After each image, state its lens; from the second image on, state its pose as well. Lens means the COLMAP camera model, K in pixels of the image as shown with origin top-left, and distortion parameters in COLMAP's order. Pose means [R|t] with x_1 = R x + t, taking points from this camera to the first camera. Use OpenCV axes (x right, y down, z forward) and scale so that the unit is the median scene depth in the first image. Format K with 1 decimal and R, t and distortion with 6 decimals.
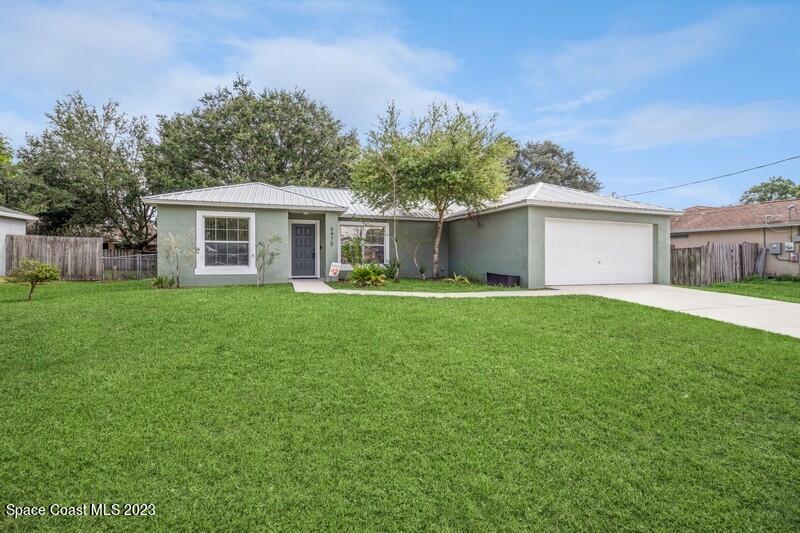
lens RADIAL K [[350.9, 0, 404.2], [0, 350.9, 272.0], [0, 0, 1]] dist [-0.009436, -0.001924]
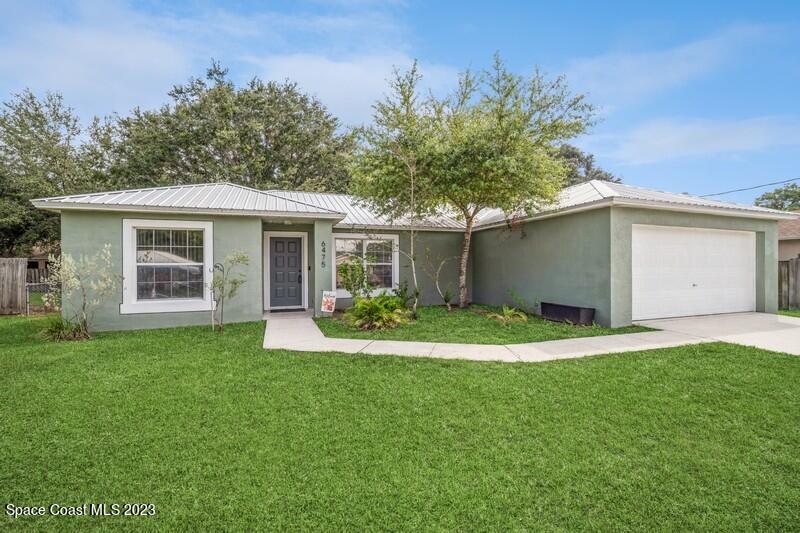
lens RADIAL K [[350.9, 0, 406.6], [0, 350.9, 266.3], [0, 0, 1]] dist [-0.009436, -0.001924]
pose [[0.999768, -0.013421, 0.016851, -0.046830], [0.014284, 0.998538, -0.052140, -0.035152], [-0.016127, 0.052369, 0.998498, 0.270767]]
